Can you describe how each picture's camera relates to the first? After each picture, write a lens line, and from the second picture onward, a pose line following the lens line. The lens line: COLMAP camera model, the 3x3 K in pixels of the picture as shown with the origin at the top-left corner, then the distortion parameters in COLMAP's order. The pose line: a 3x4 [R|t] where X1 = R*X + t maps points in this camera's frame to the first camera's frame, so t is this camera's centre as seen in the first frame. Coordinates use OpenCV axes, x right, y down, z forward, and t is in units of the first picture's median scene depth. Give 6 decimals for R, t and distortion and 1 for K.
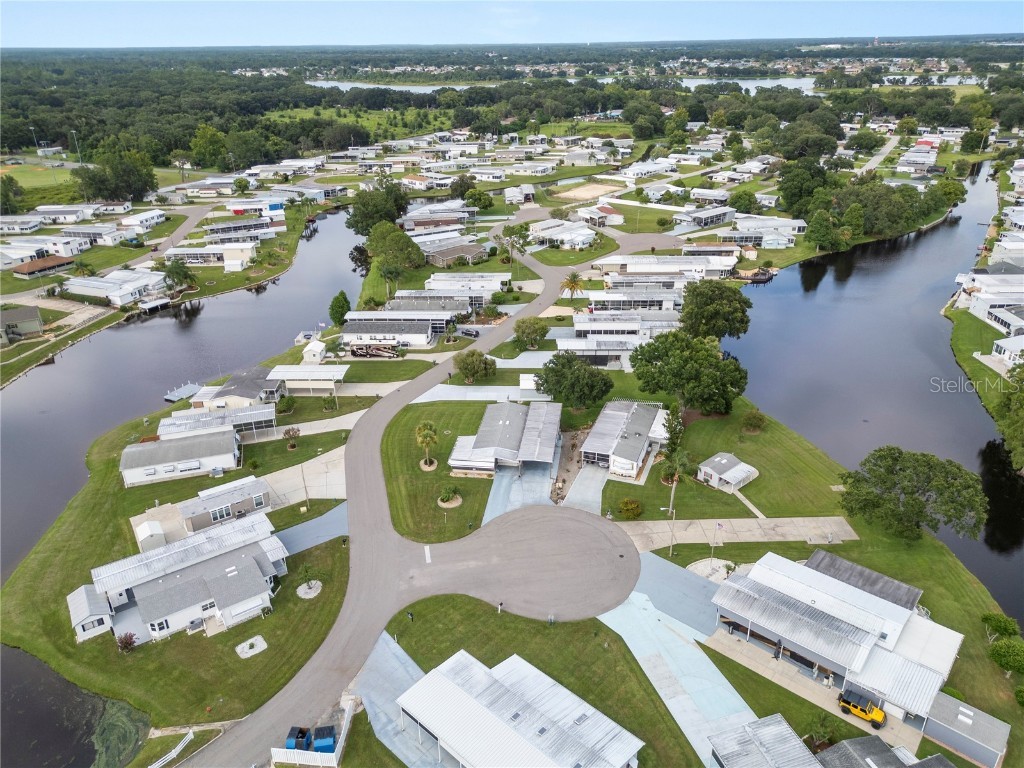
lens RADIAL K [[720.4, 0, 512.0], [0, 720.4, 384.0], [0, 0, 1]] dist [0.072111, -0.072471]
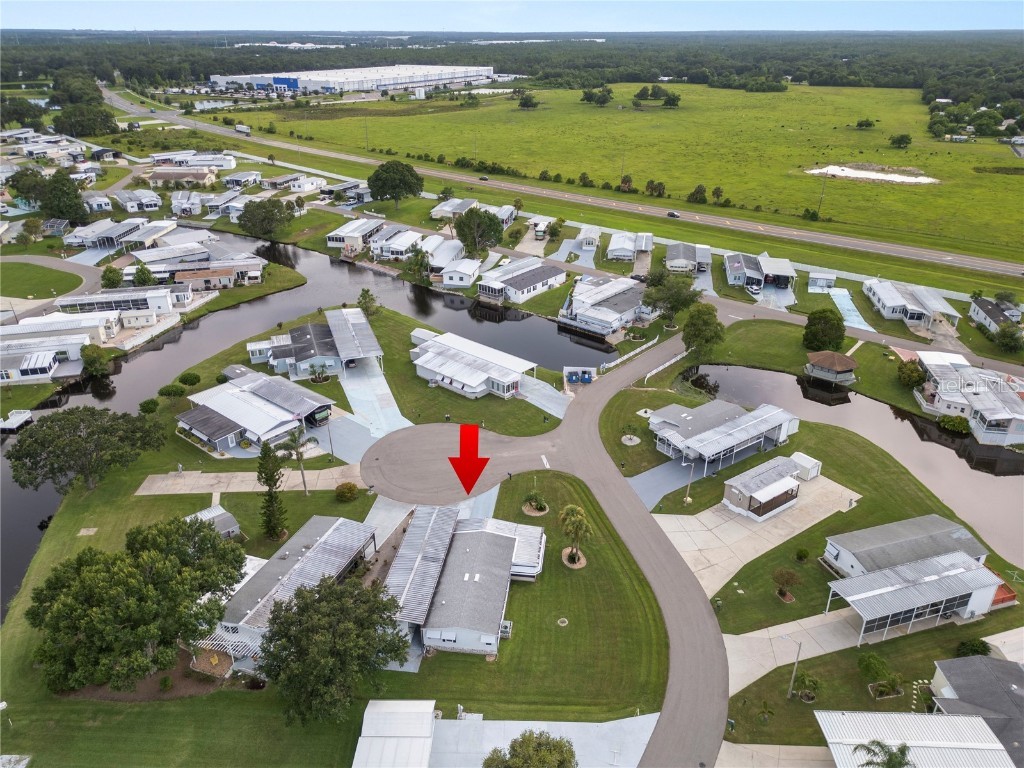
lens RADIAL K [[720.4, 0, 512.0], [0, 720.4, 384.0], [0, 0, 1]] dist [0.072111, -0.072471]
pose [[-0.999769, 0.020118, -0.007518, -0.045723], [0.006763, 0.627161, 0.778860, -0.573122], [0.020384, 0.778630, -0.627152, 1.275275]]
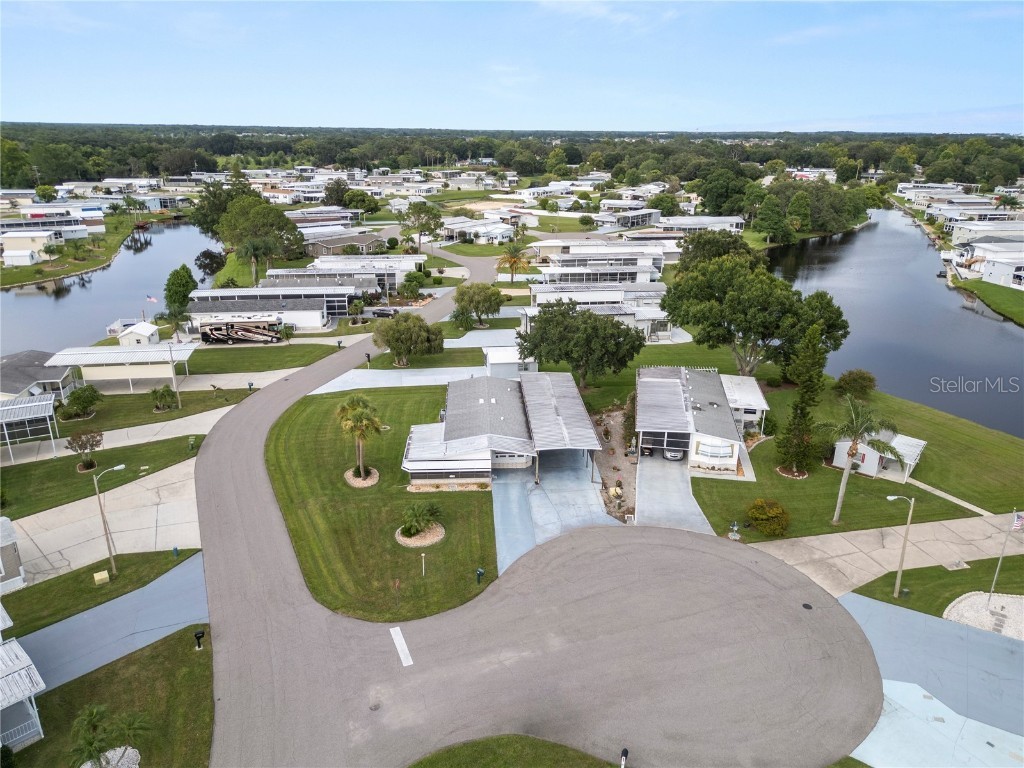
lens RADIAL K [[720.4, 0, 512.0], [0, 720.4, 384.0], [0, 0, 1]] dist [0.072111, -0.072471]
pose [[0.980956, -0.040716, 0.189913, -0.100718], [0.060056, 0.993449, -0.097223, 0.097353], [-0.184710, 0.106777, 0.976975, 0.423117]]
